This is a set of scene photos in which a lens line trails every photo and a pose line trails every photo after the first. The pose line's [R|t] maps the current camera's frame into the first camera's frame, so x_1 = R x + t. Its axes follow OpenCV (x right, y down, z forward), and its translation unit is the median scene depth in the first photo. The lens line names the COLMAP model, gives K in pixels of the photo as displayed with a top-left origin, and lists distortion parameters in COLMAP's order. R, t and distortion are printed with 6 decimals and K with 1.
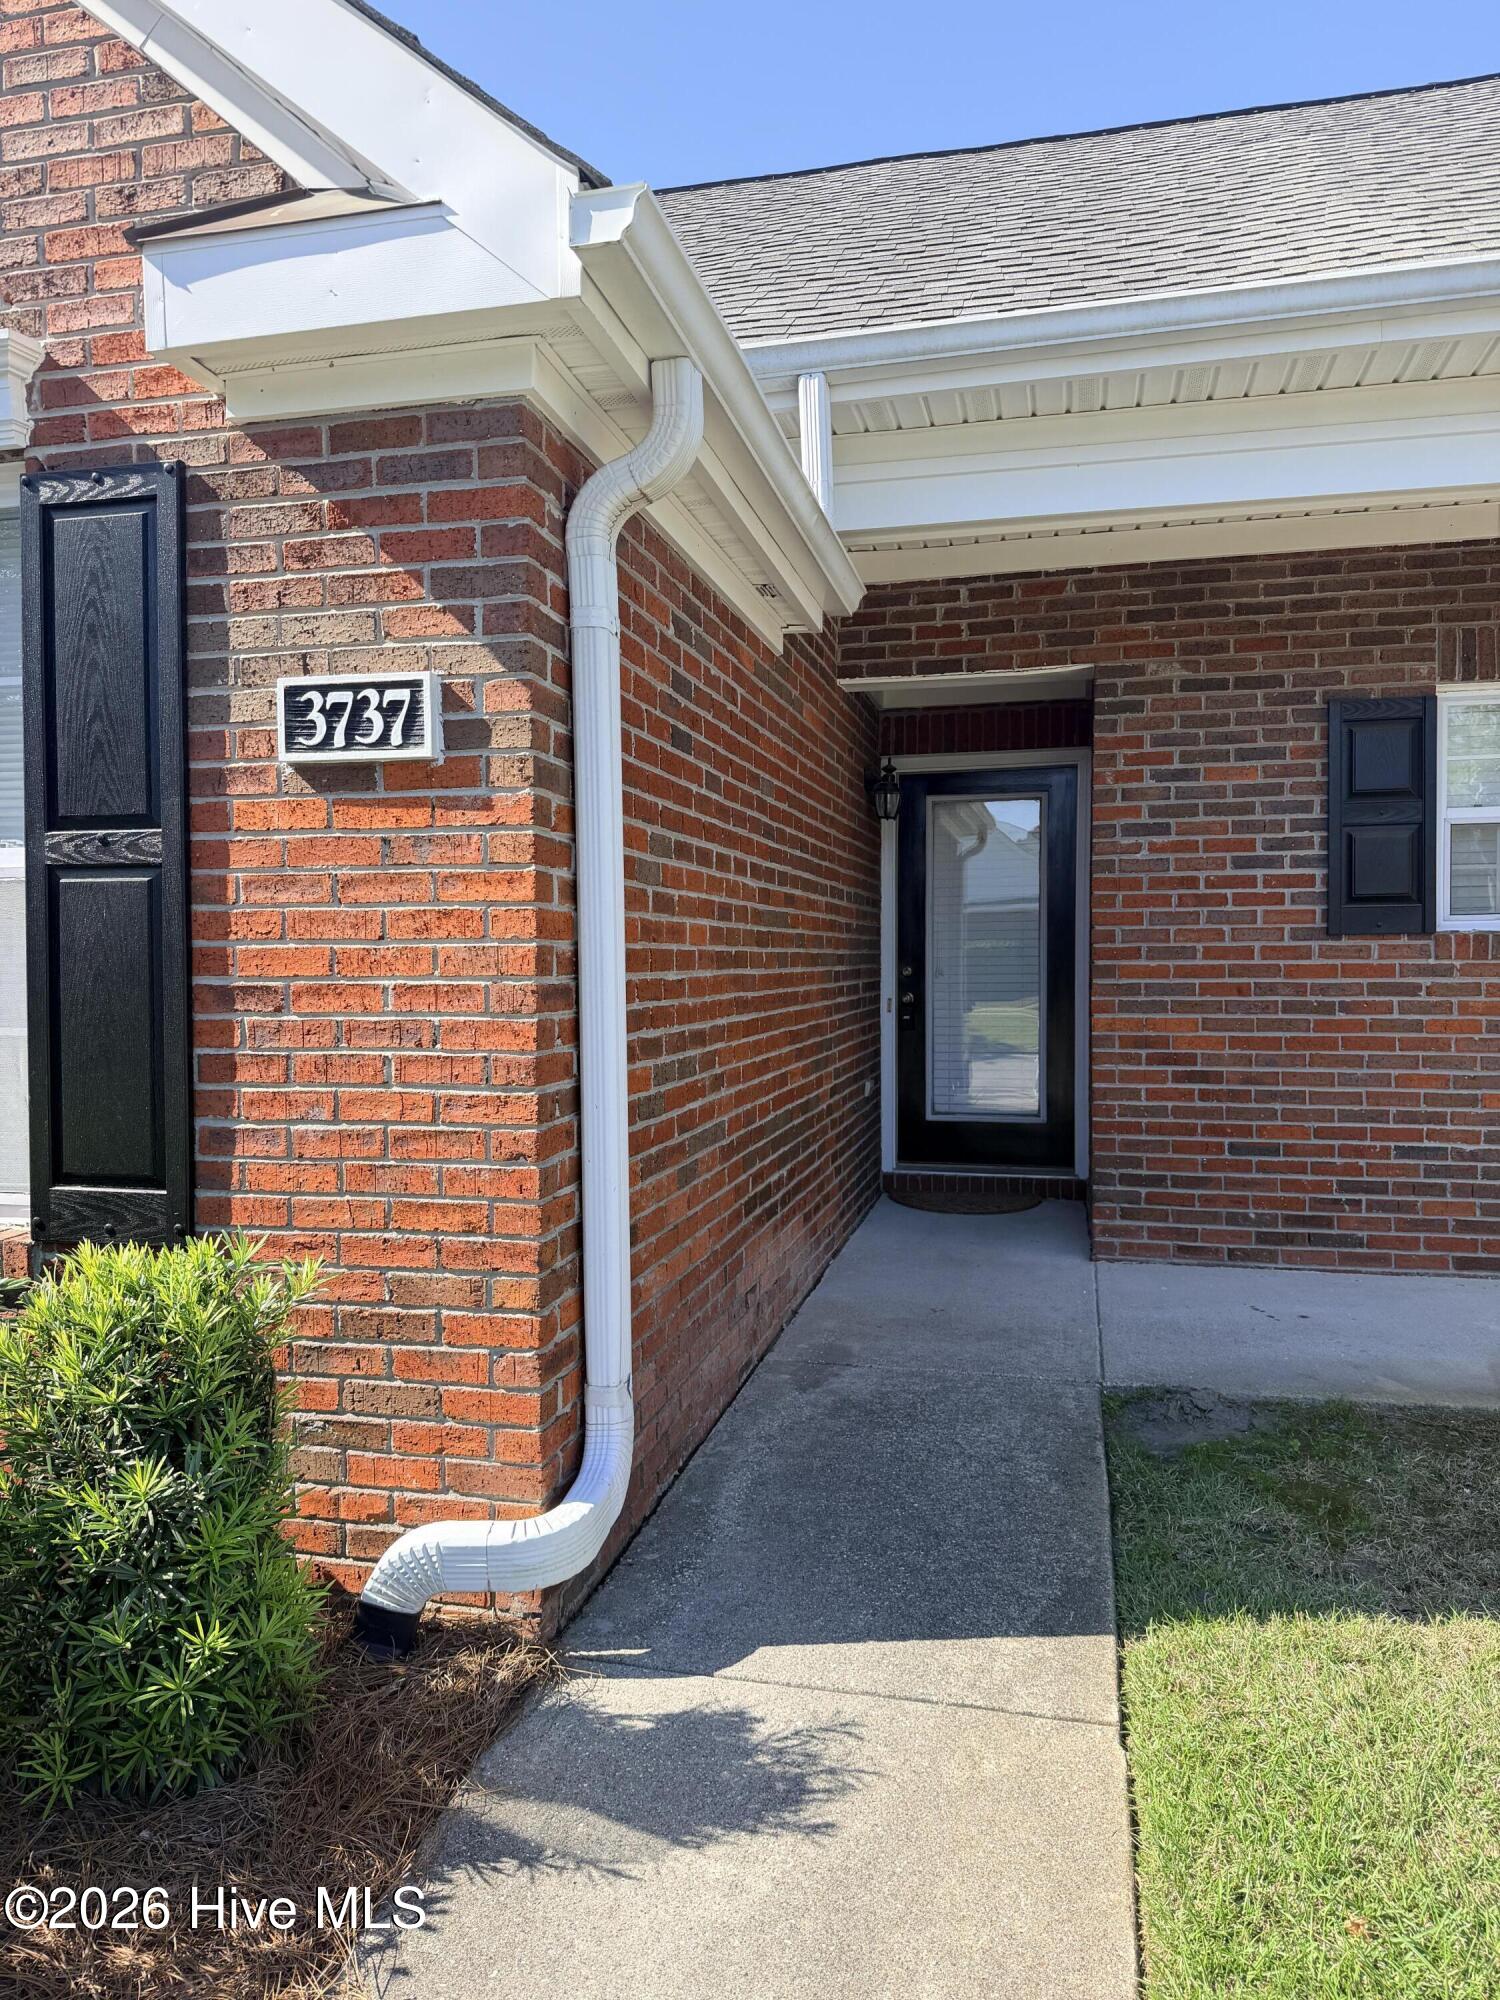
lens RADIAL K [[1398.6, 0, 732.7], [0, 1398.6, 1003.9], [0, 0, 1]] dist [0.082115, -0.110842]
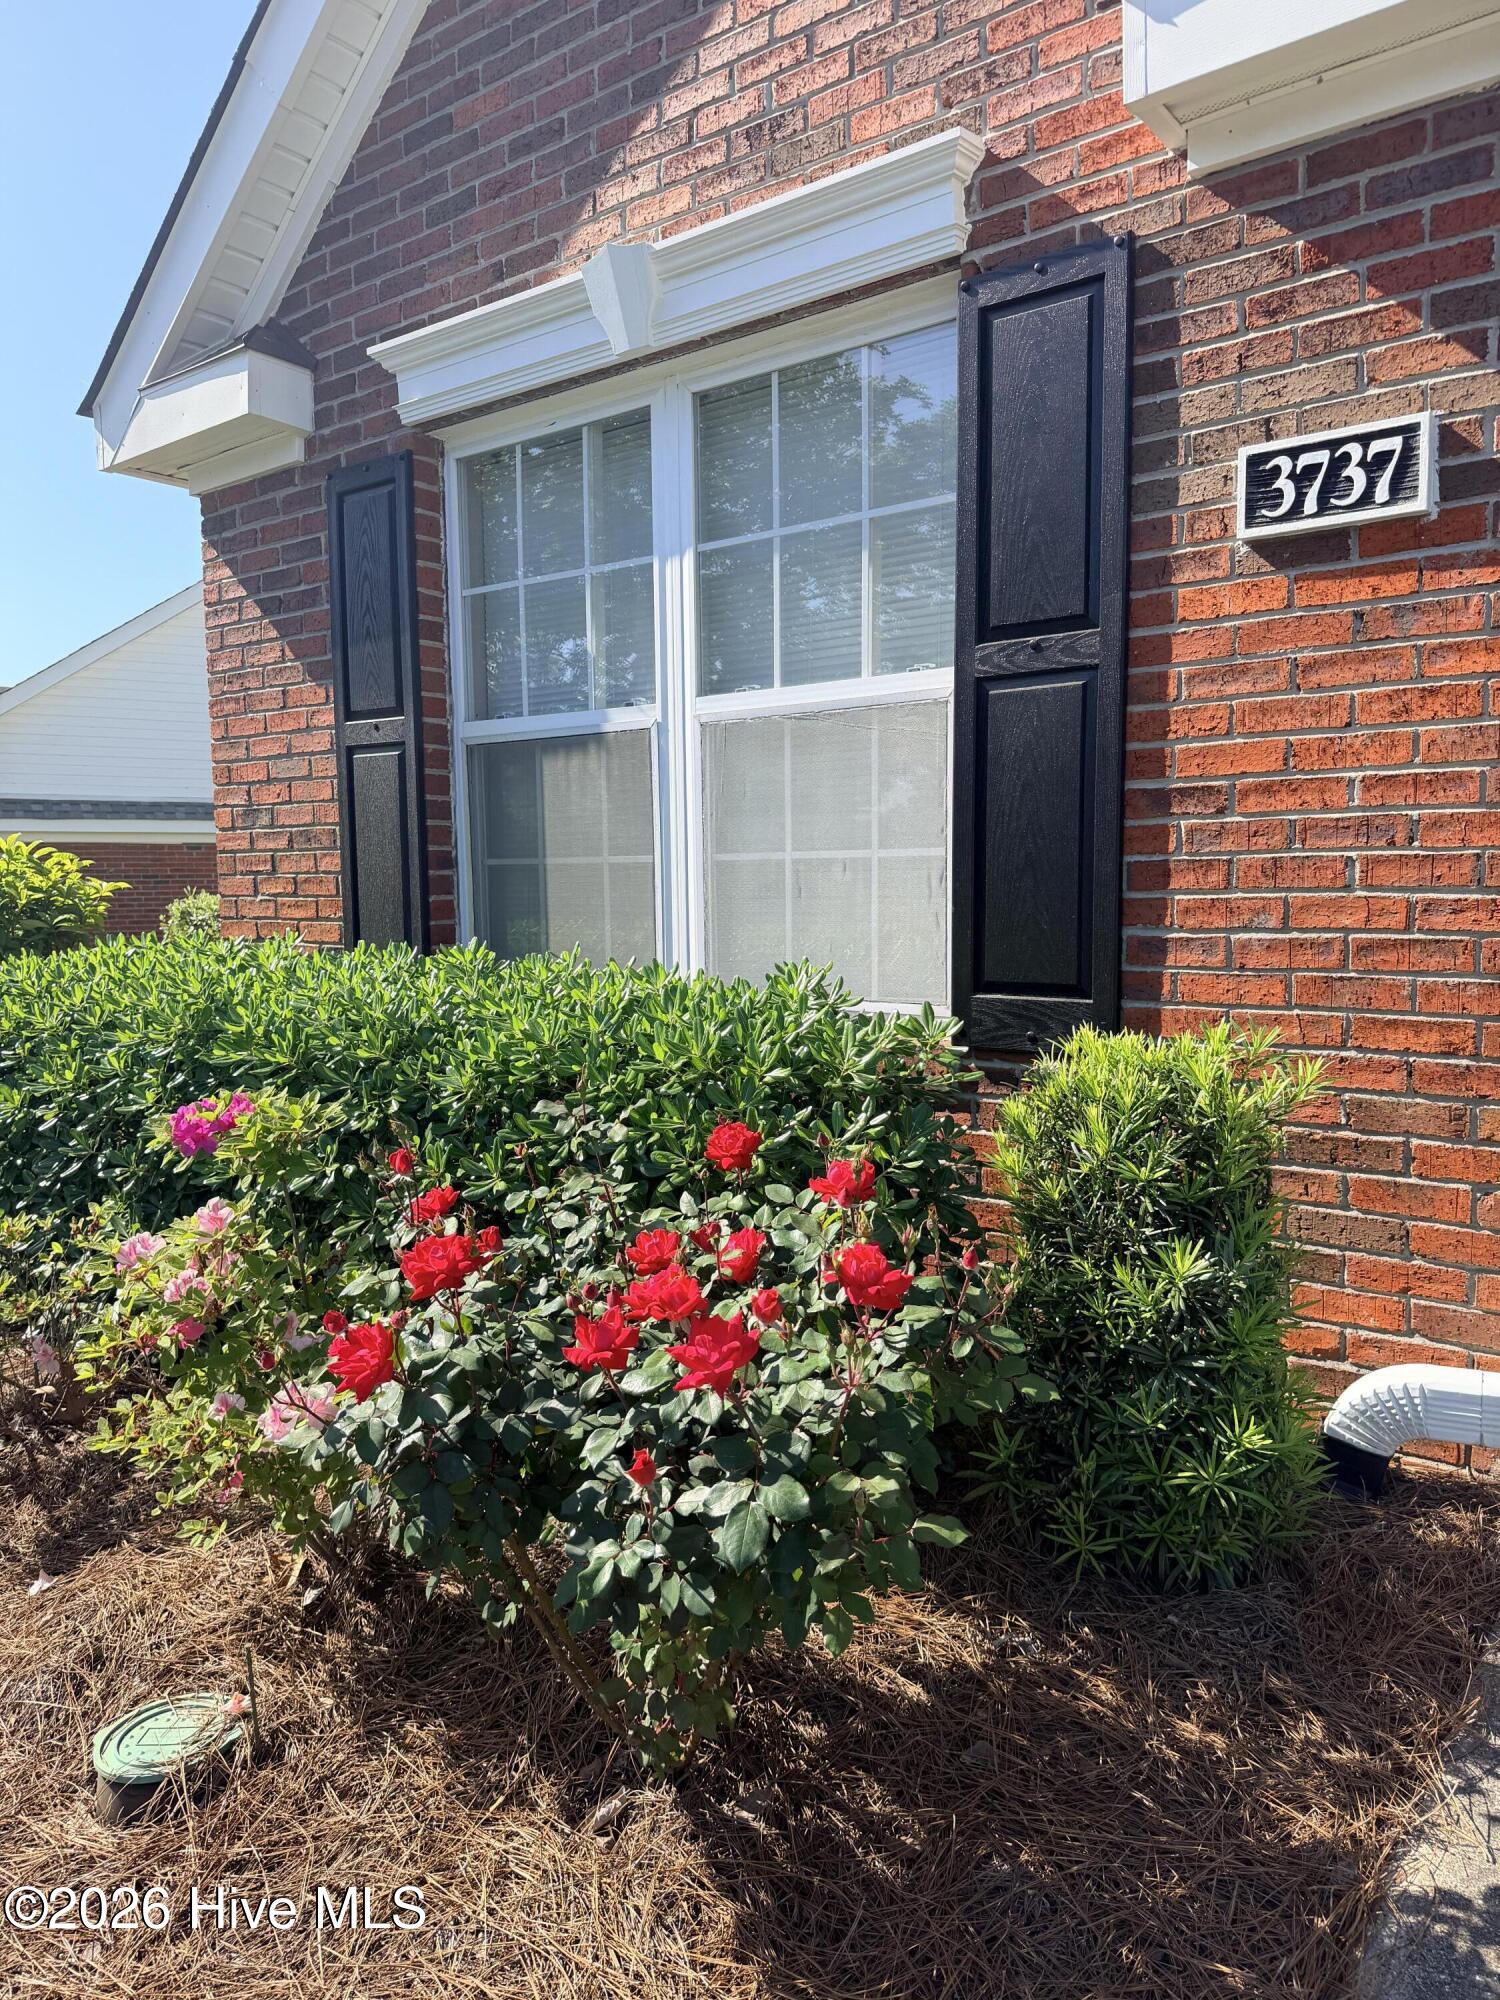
lens RADIAL K [[1398.6, 0, 752.4], [0, 1398.6, 992.8], [0, 0, 1]] dist [0.082115, -0.110842]
pose [[0.909640, 0.027213, -0.414506, -0.213646], [-0.002879, 0.998241, 0.059218, 0.070874], [0.415388, -0.052674, 0.908118, 0.004851]]
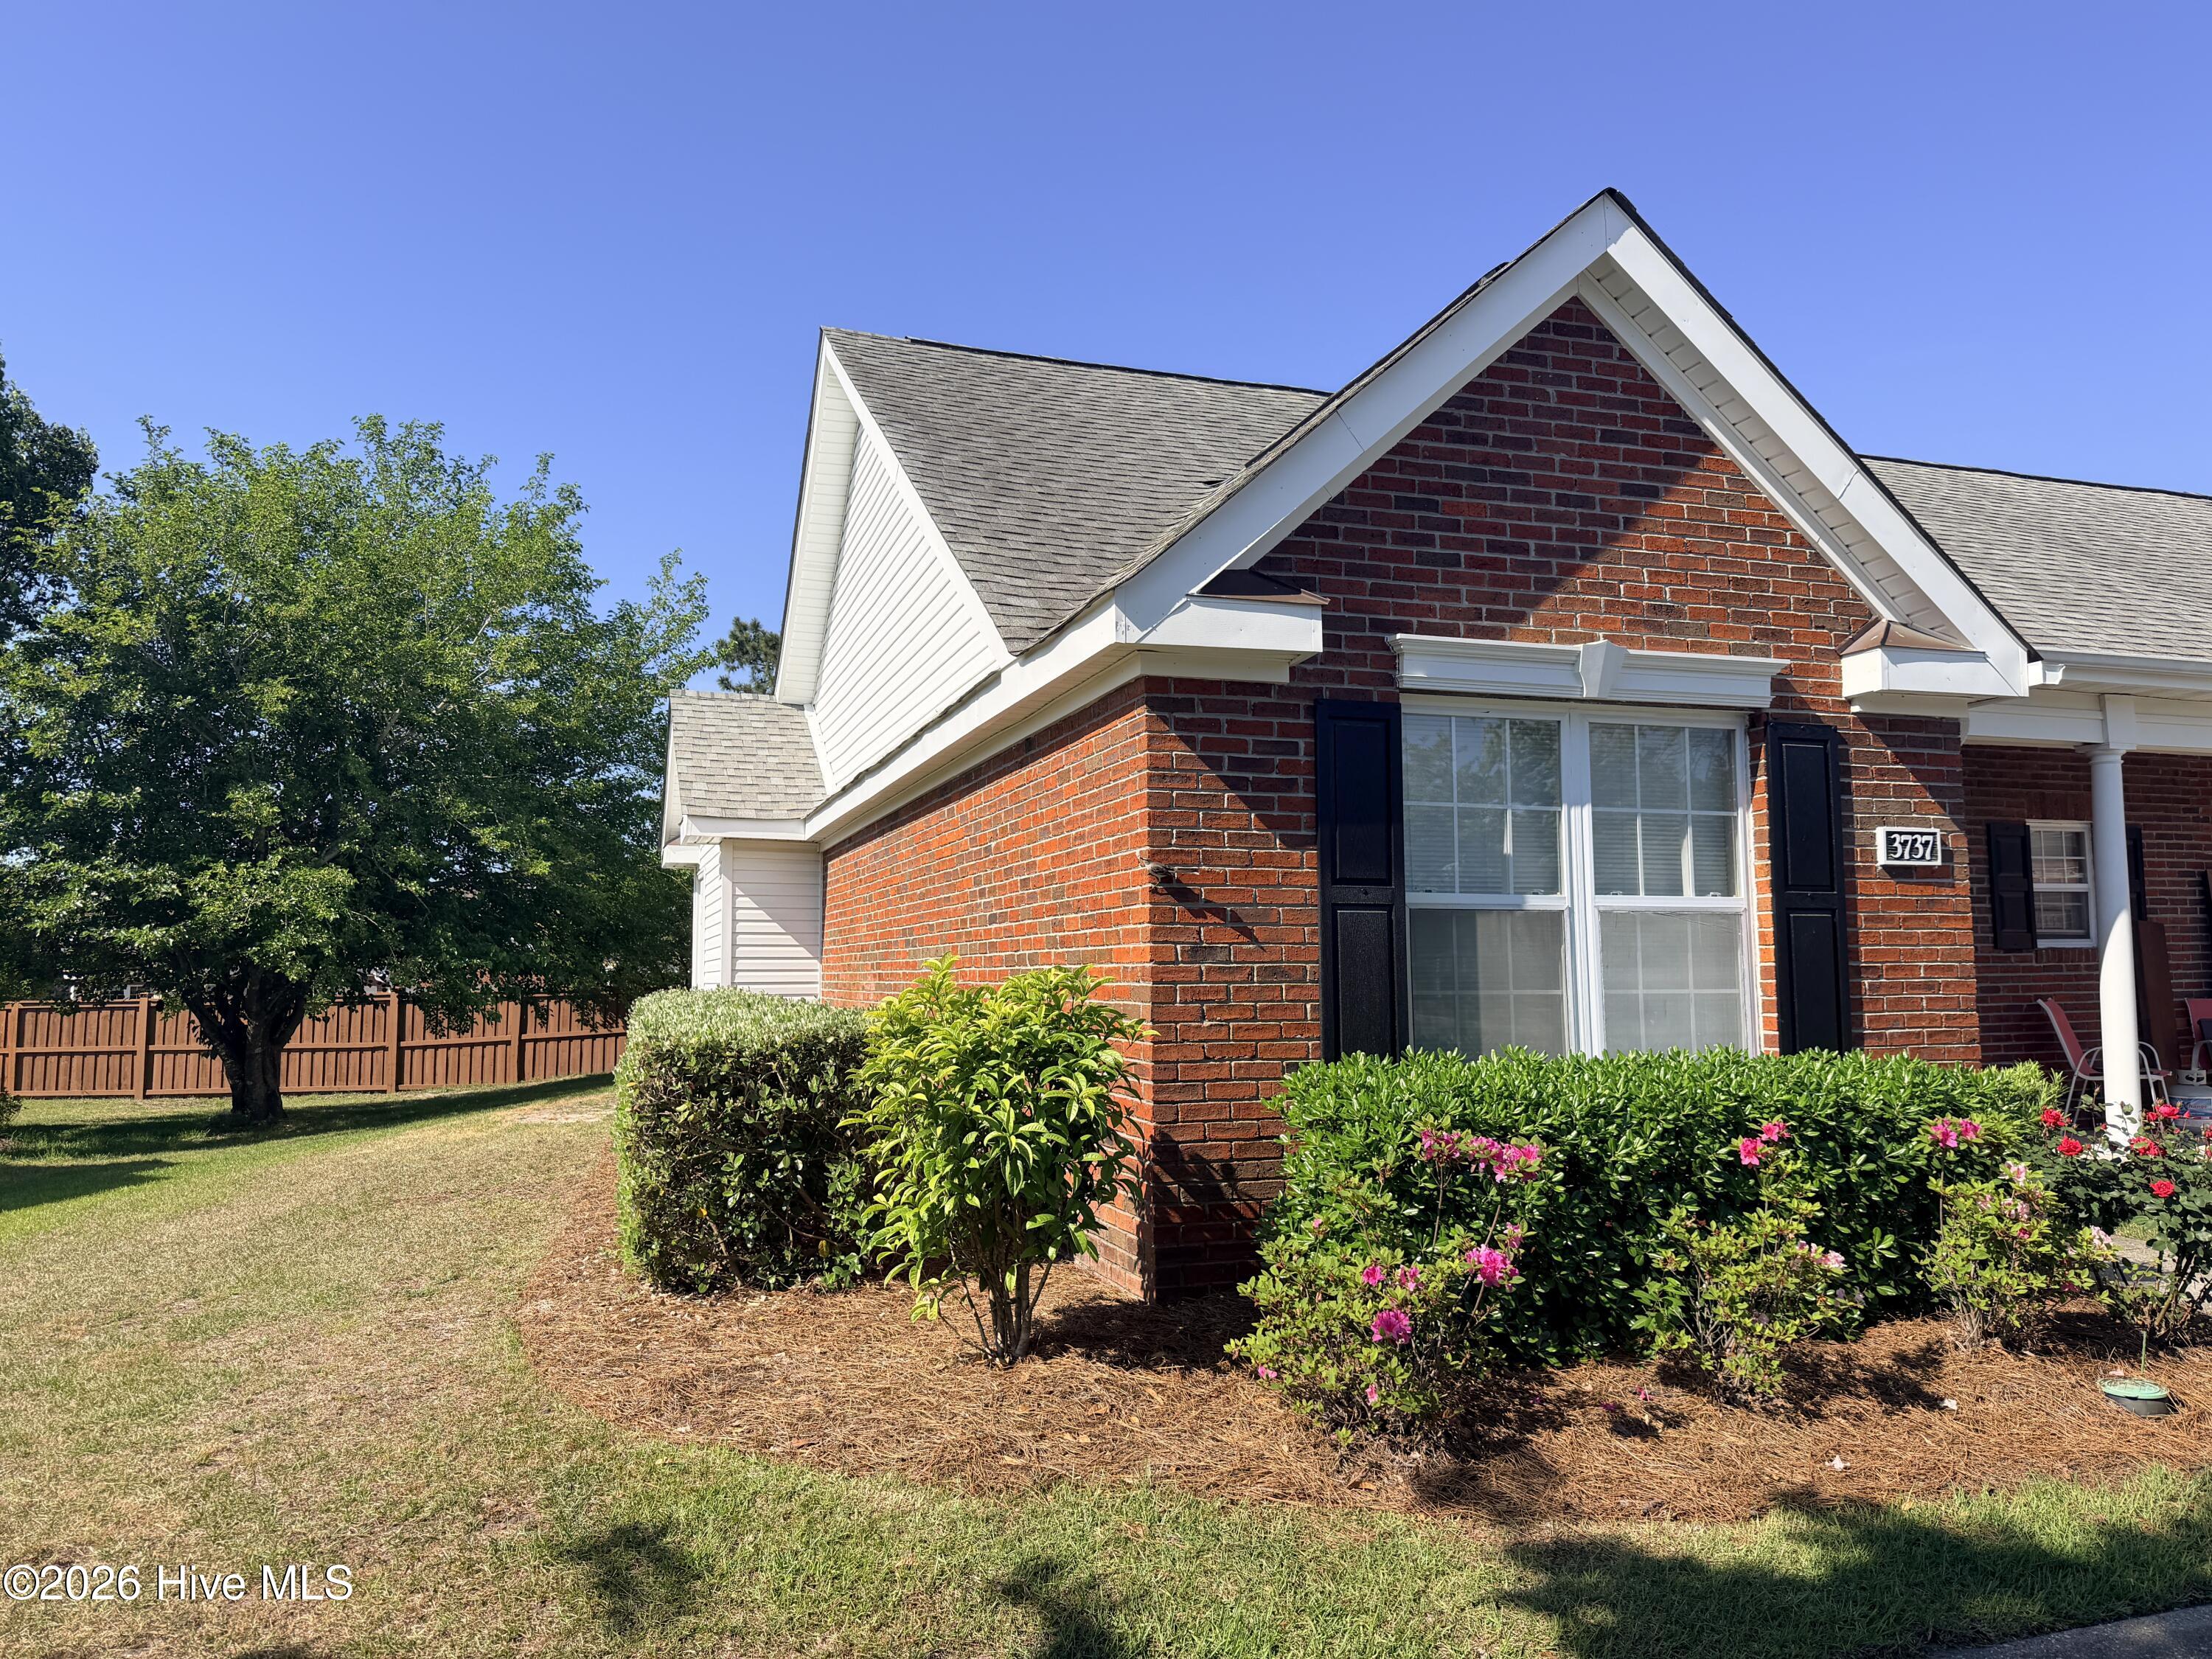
lens RADIAL K [[1546.9, 0, 1072.2], [0, 1546.9, 819.6], [0, 0, 1]] dist [0.082115, -0.110842]
pose [[0.858312, 0.048059, 0.510872, -2.644328], [0.012452, 0.993360, -0.114368, 0.024366], [-0.512977, 0.104525, 0.852015, -0.447212]]
